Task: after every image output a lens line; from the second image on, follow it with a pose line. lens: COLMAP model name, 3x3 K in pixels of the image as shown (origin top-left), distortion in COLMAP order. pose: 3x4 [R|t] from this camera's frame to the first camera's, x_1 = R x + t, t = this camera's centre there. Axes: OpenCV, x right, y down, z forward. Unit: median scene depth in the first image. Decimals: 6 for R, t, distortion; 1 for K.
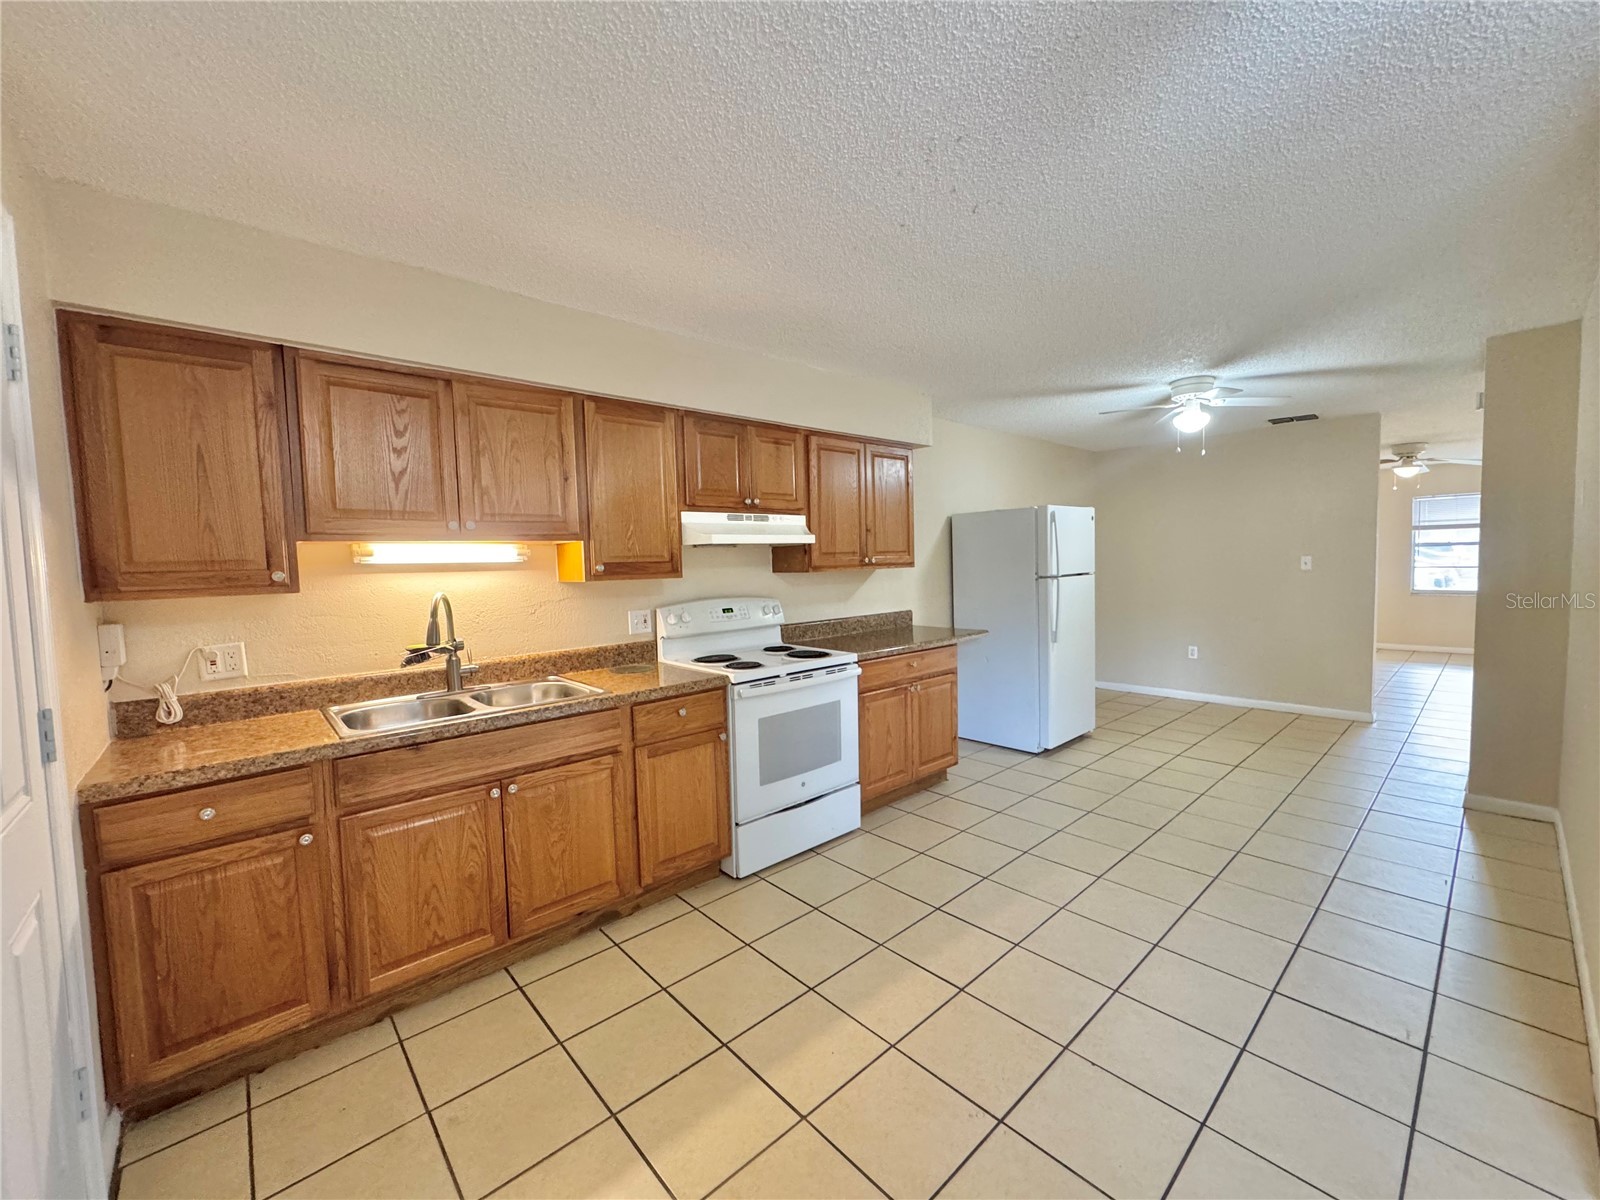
lens RADIAL K [[635.2, 0, 801.7], [0, 635.2, 599.3], [0, 0, 1]] dist [-0.002197, 0.000039]
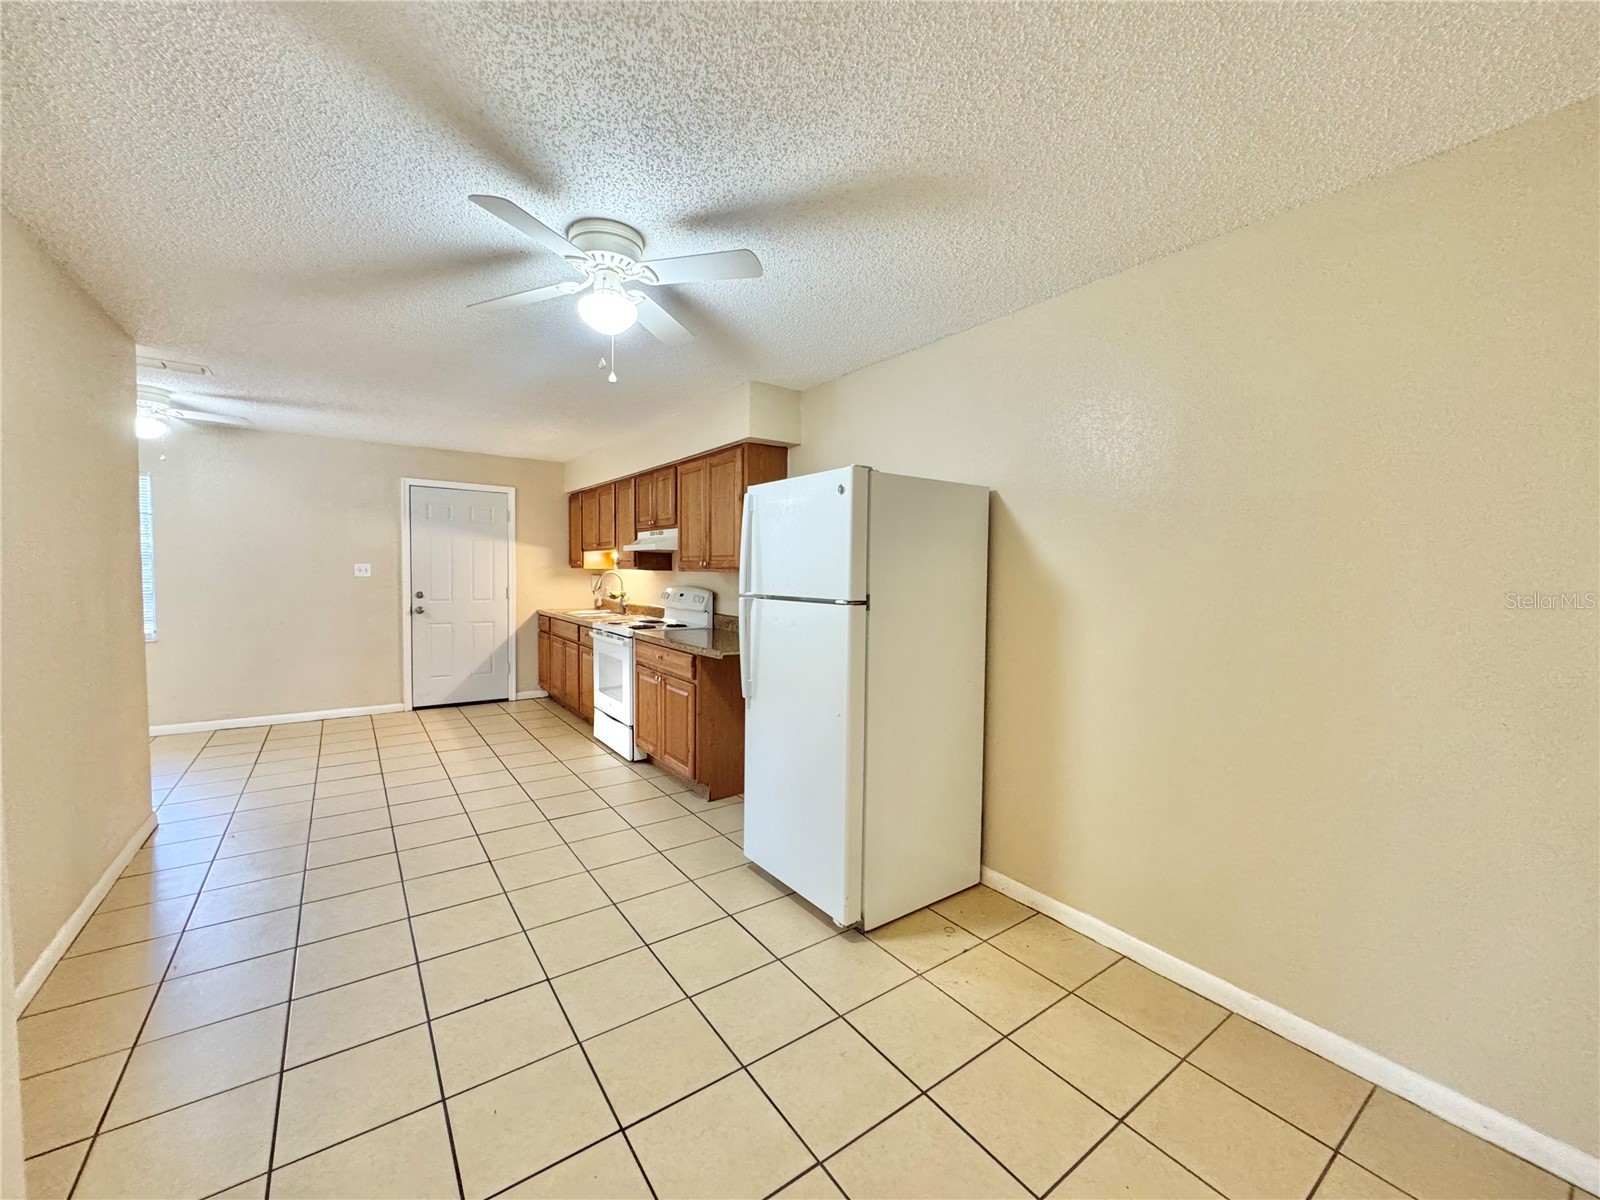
lens RADIAL K [[635.2, 0, 801.7], [0, 635.2, 599.3], [0, 0, 1]] dist [-0.002197, 0.000039]
pose [[-0.108606, 0.070504, -0.991581, 1.688382], [-0.069385, 0.994511, 0.078312, -0.138840], [0.991660, 0.077306, -0.103118, 1.835997]]
